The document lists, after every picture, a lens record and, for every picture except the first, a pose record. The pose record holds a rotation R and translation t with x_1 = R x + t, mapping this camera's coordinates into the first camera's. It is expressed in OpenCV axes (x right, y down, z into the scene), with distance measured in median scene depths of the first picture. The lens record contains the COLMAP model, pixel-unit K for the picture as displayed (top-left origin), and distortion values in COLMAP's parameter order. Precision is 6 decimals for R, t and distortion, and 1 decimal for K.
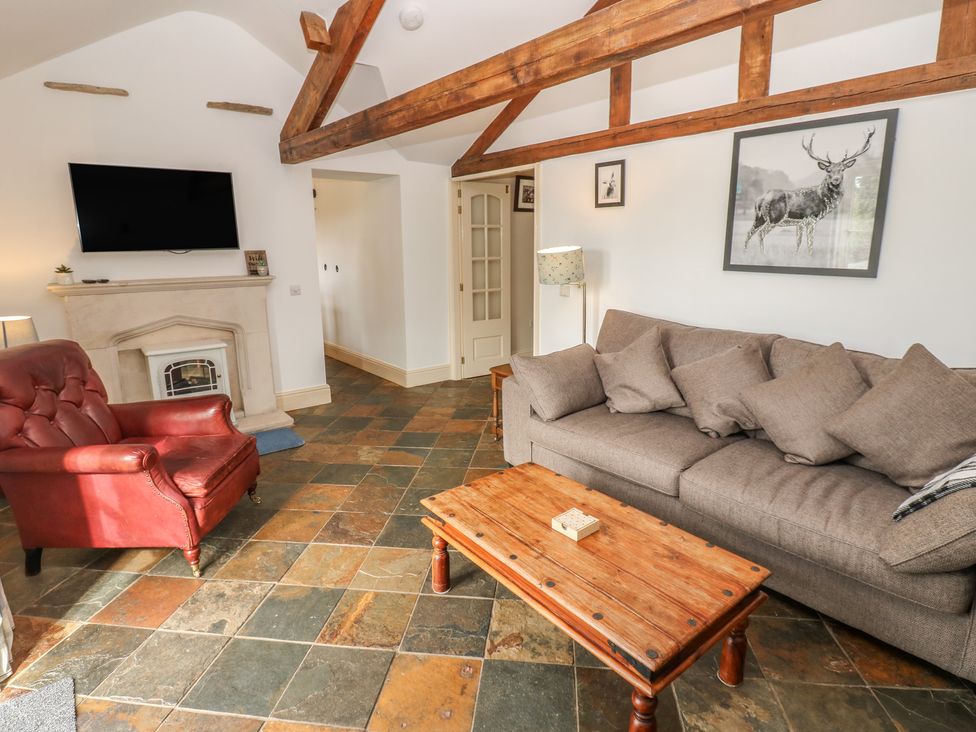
lens RADIAL K [[527.8, 0, 491.2], [0, 527.8, 354.2], [0, 0, 1]] dist [0.001718, -0.014966]
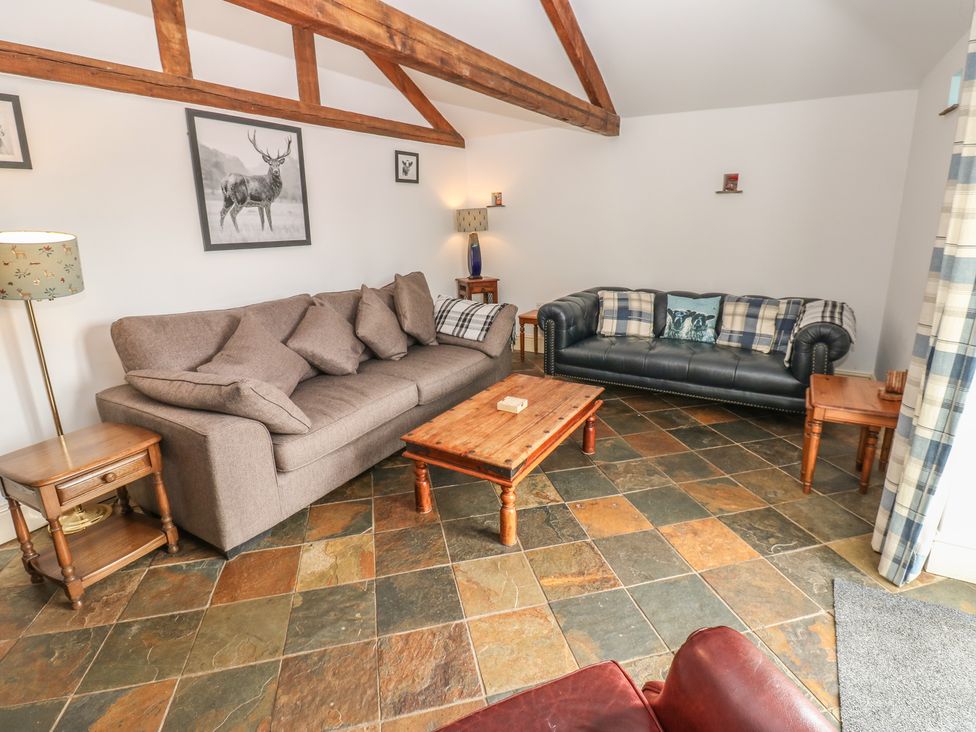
lens RADIAL K [[548.1, 0, 489.0], [0, 548.1, 361.9], [0, 0, 1]] dist [-0.001413, -0.019022]
pose [[-0.386702, -0.213226, 0.897216, -0.758267], [0.222296, 0.922663, 0.315084, -0.184296], [-0.895012, 0.321291, -0.309396, 0.972916]]
